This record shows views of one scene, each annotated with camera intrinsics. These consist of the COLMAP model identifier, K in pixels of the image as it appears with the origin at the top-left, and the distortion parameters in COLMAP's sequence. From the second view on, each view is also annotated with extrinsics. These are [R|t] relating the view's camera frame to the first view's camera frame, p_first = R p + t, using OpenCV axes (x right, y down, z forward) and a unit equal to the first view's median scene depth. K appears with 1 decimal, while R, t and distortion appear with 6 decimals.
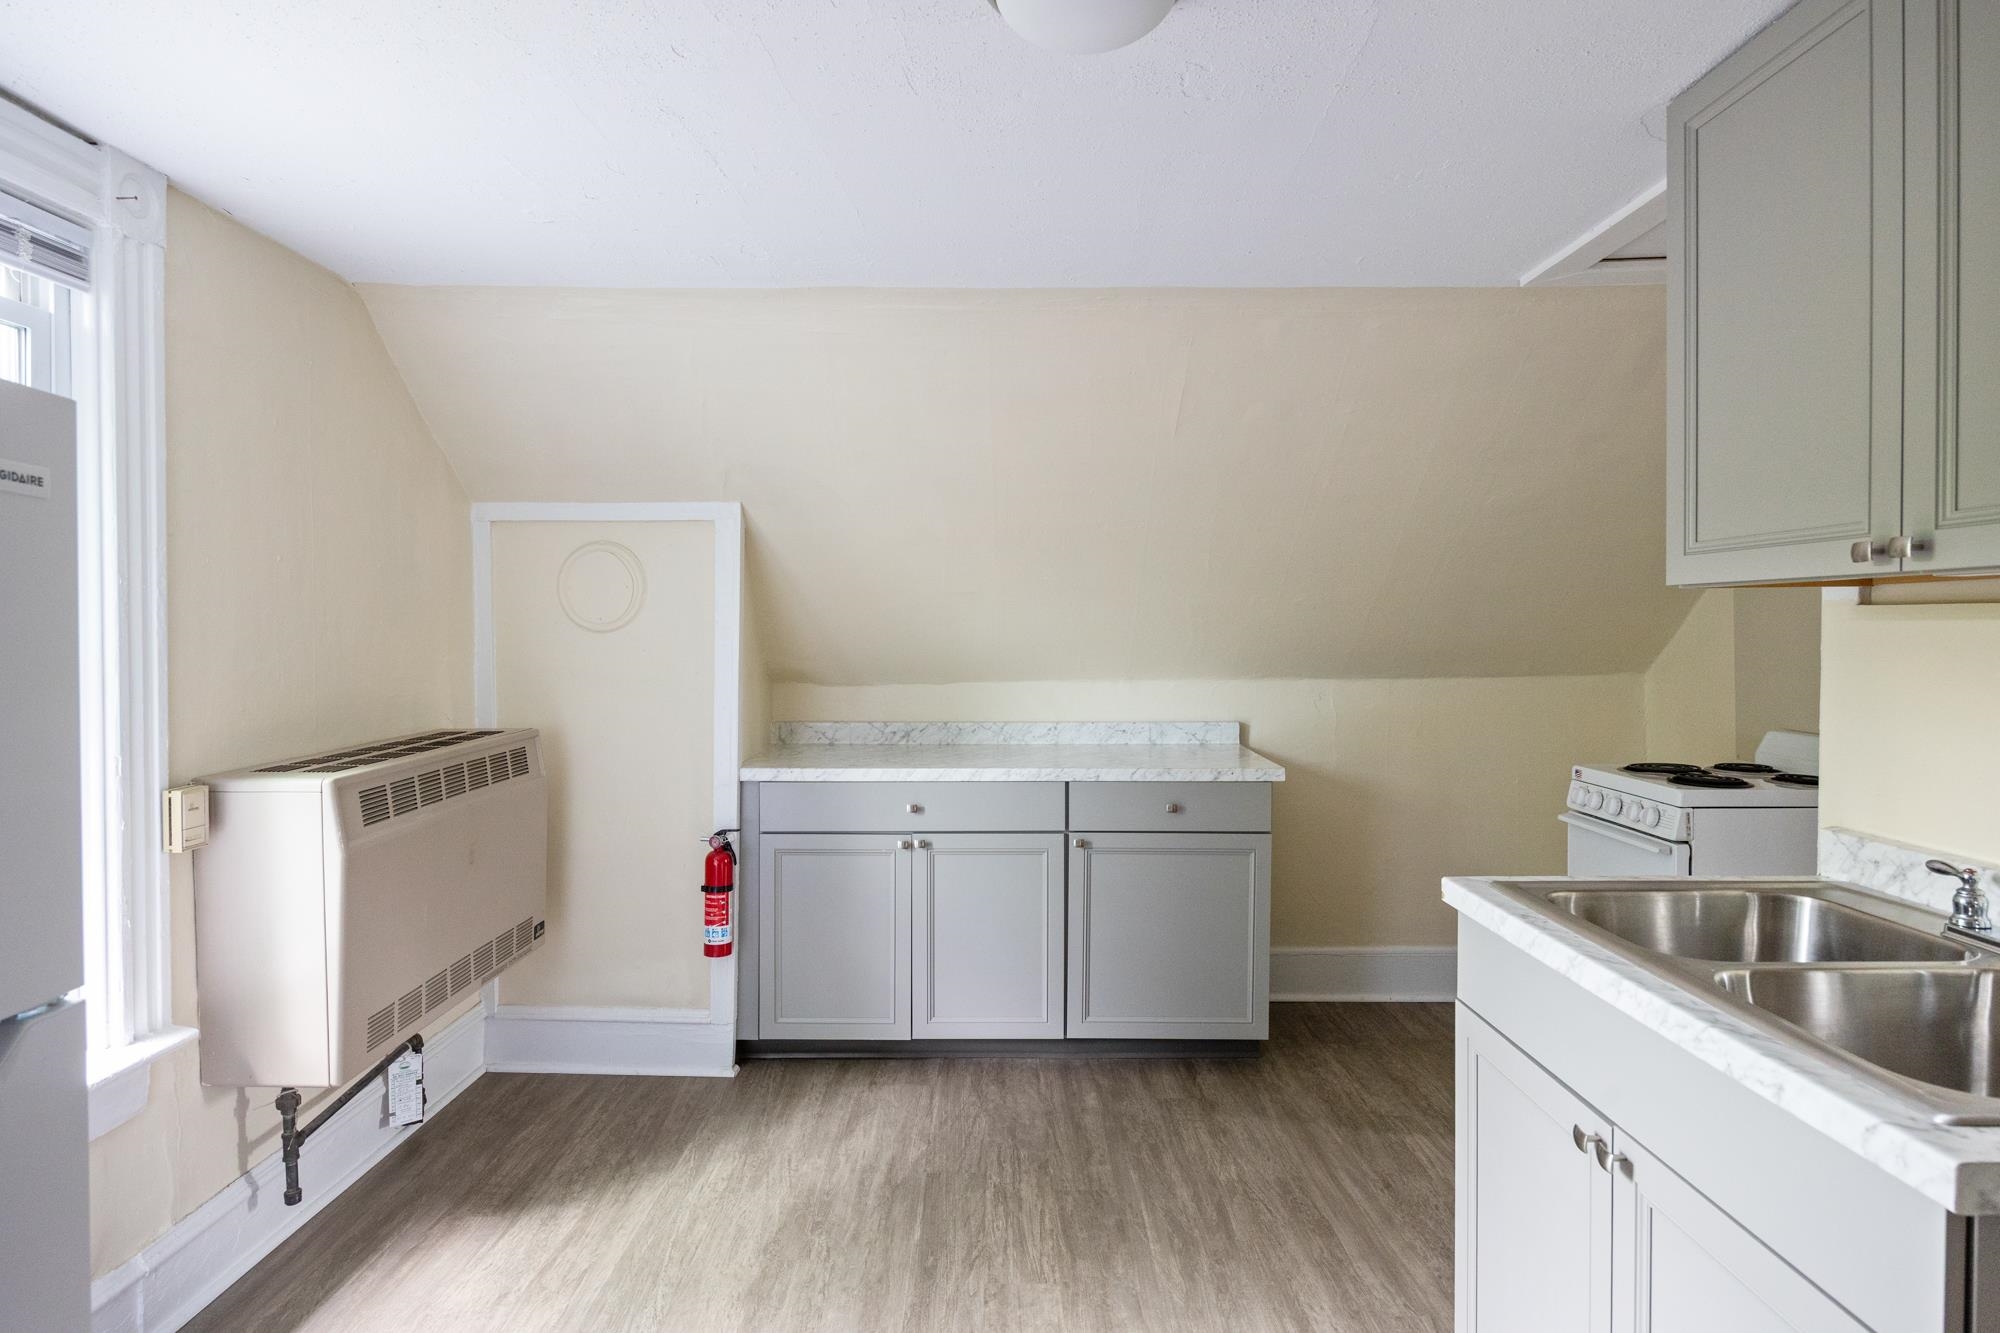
lens RADIAL K [[1090.4, 0, 995.2], [0, 1090.4, 653.1], [0, 0, 1]] dist [-0.007334, -0.004586]
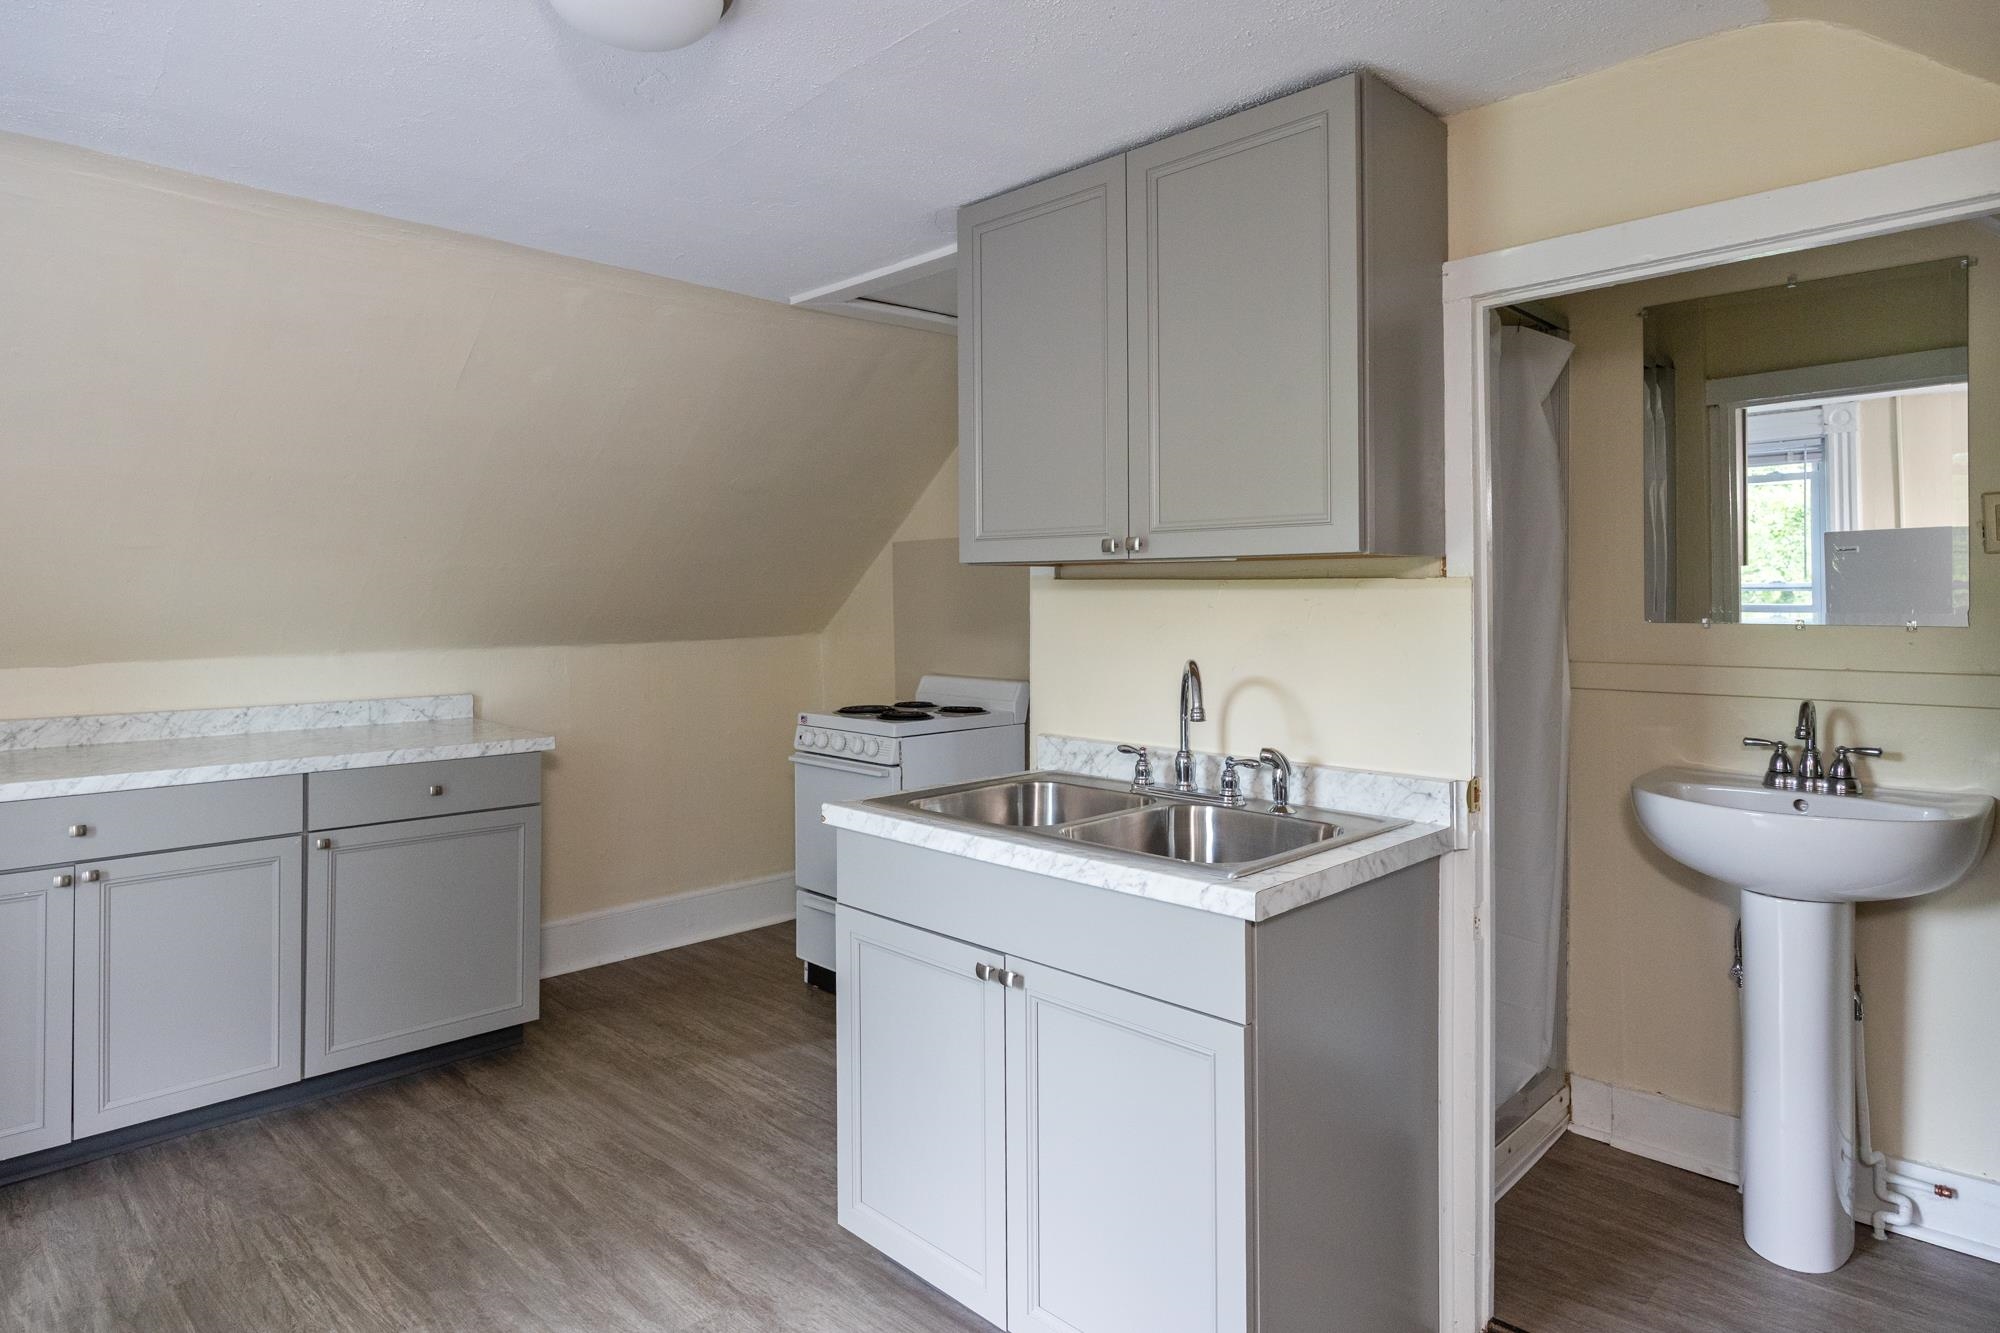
lens RADIAL K [[1135.0, 0, 1003.8], [0, 1135.0, 581.3], [0, 0, 1]] dist [-0.014546, 0.000704]
pose [[0.693781, 0.012290, 0.720081, -0.231629], [0.012924, 0.999481, -0.029510, 0.001656], [-0.720070, 0.029780, 0.693263, -0.005697]]
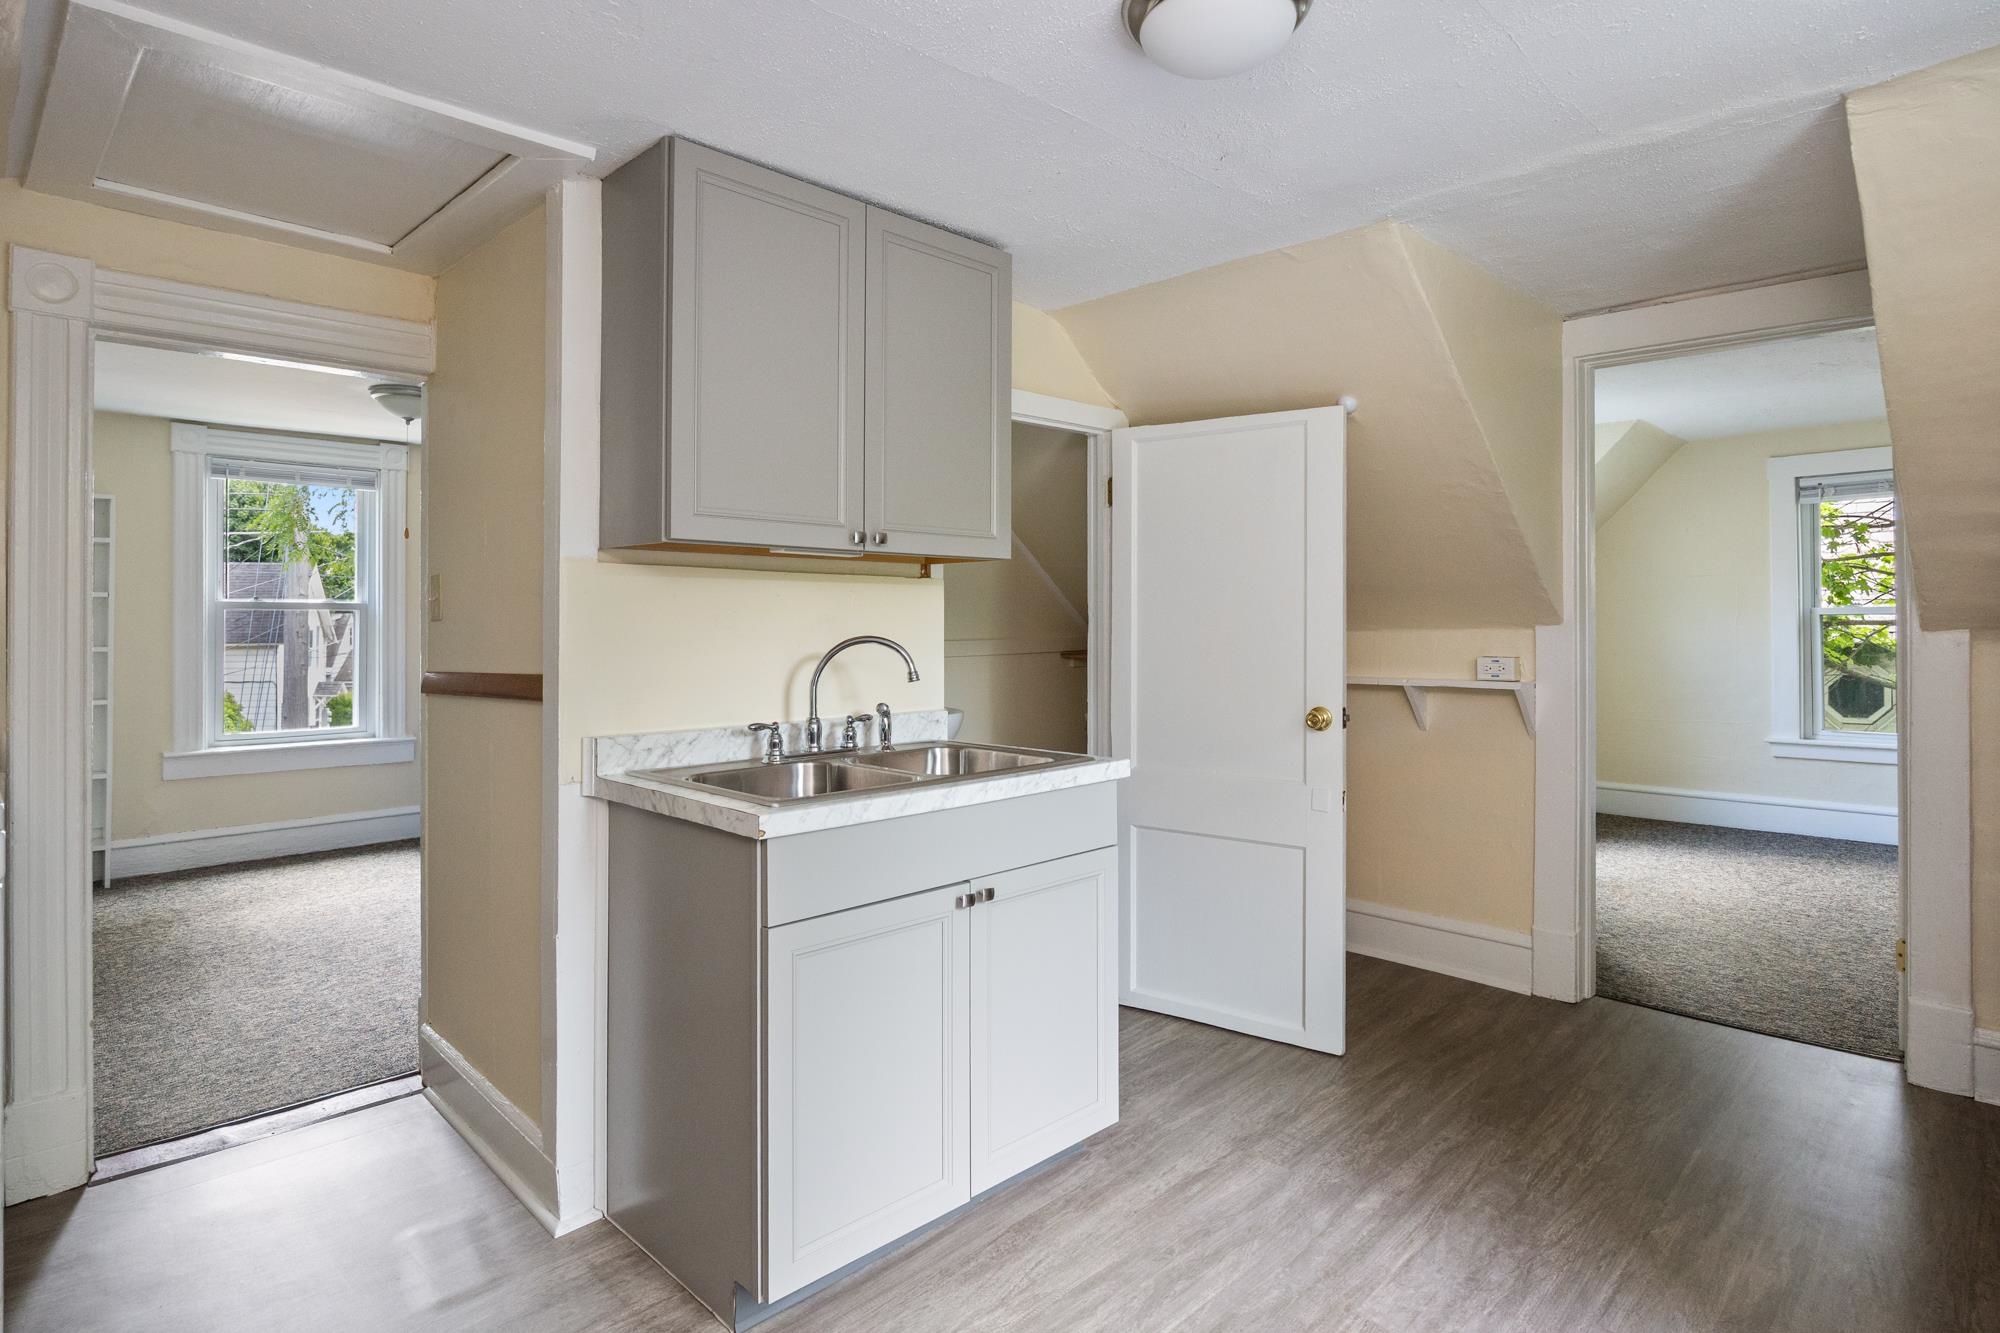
lens RADIAL K [[1039.8, 0, 990.1], [0, 1039.8, 611.1], [0, 0, 1]] dist [-0.007113, -0.001327]
pose [[-0.701229, 0.012728, 0.712822, -0.299552], [0.017370, 0.999849, -0.000766, 0.021089], [-0.712724, 0.011845, -0.701344, 1.442183]]
